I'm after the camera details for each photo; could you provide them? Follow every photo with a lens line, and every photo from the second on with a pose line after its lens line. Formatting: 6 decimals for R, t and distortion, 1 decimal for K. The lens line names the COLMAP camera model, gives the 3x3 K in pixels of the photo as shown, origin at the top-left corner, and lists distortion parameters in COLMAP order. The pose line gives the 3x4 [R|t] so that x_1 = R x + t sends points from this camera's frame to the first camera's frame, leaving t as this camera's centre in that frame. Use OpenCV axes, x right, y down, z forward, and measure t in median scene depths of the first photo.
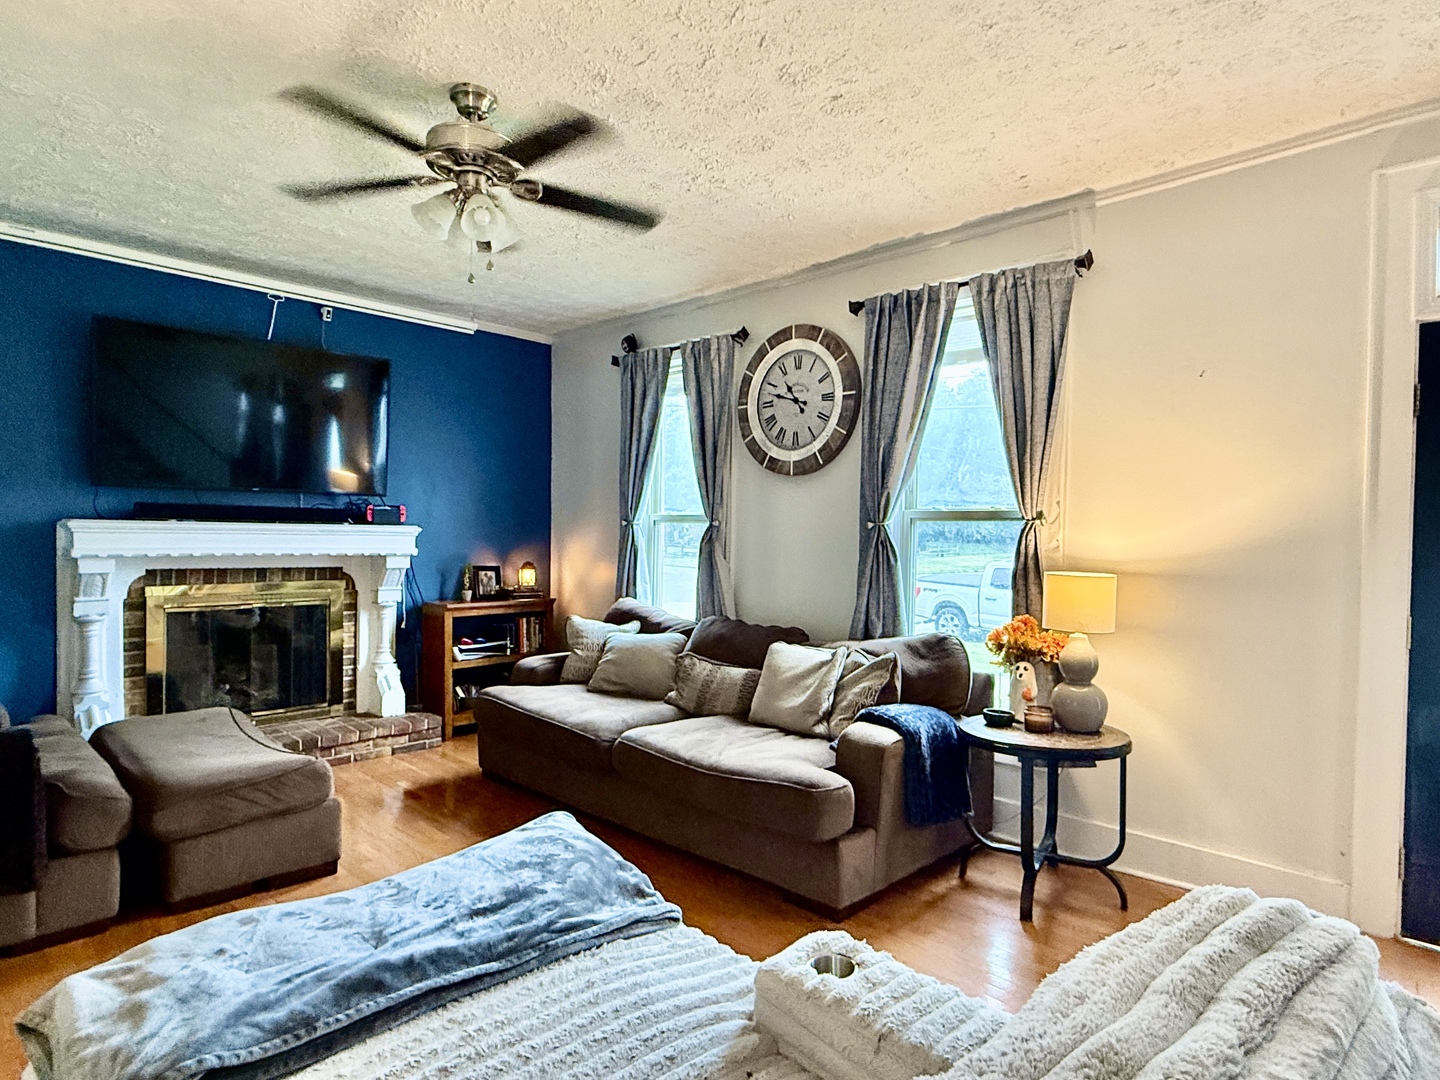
lens RADIAL K [[814.9, 0, 727.0], [0, 814.9, 536.8], [0, 0, 1]] dist [-0.003314, -0.001645]
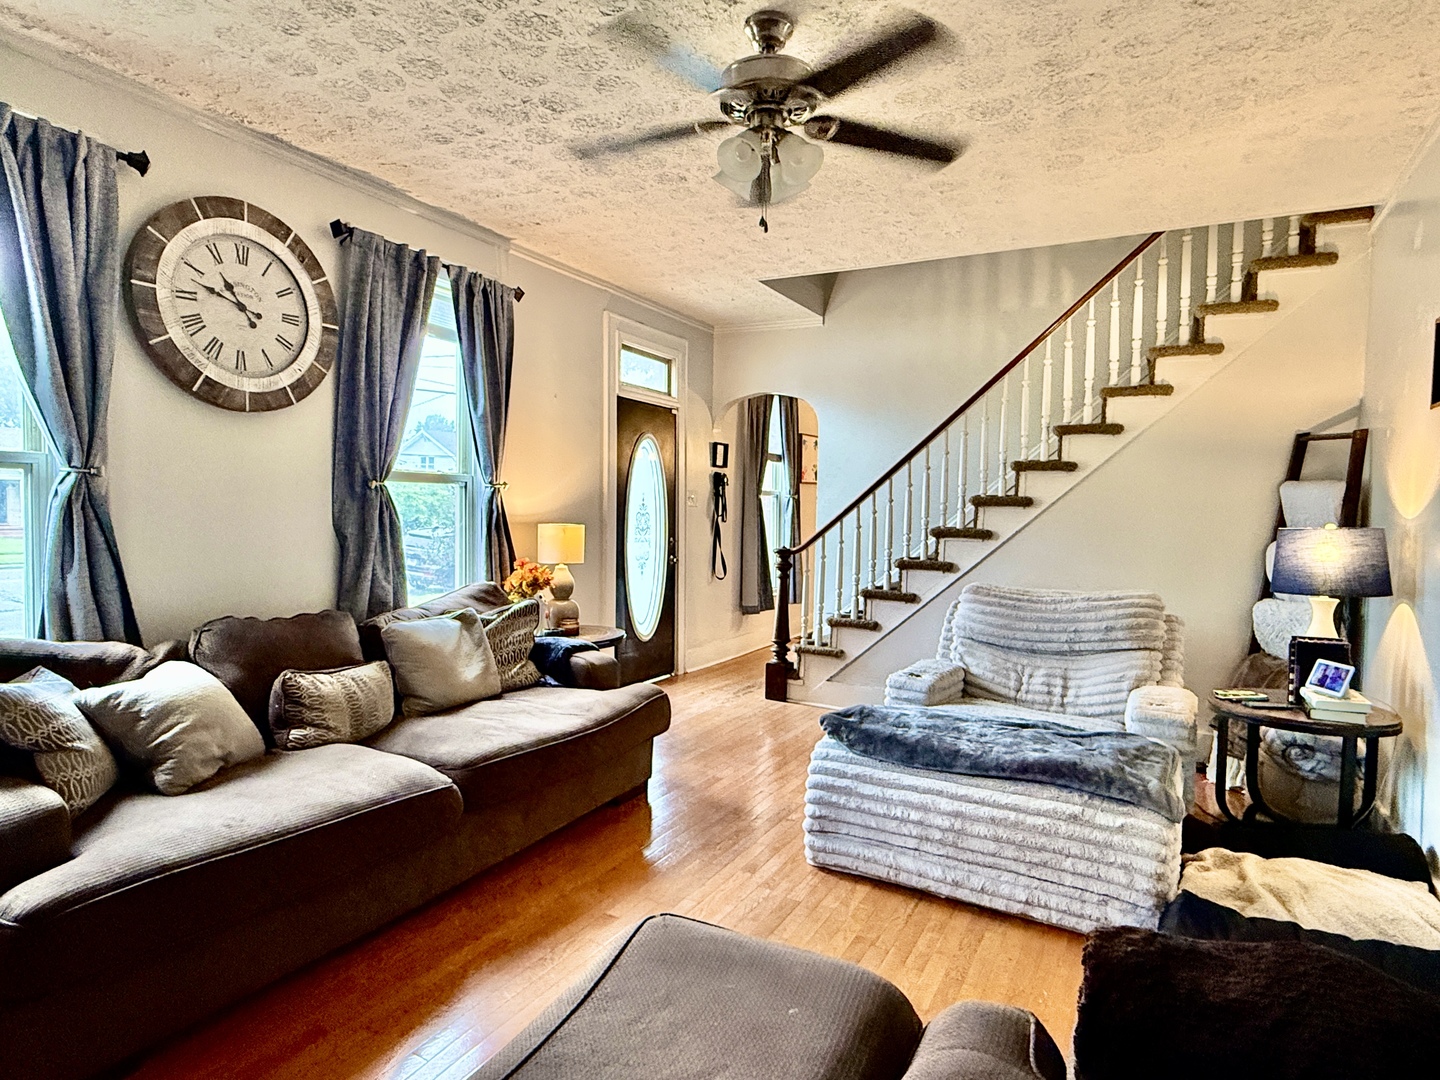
lens RADIAL K [[814.9, 0, 727.0], [0, 814.9, 536.8], [0, 0, 1]] dist [-0.003314, -0.001645]
pose [[-0.280835, -0.057865, 0.958010, -0.731608], [-0.024950, 0.998284, 0.052984, -0.013041], [-0.959432, -0.009022, -0.281797, 0.782317]]
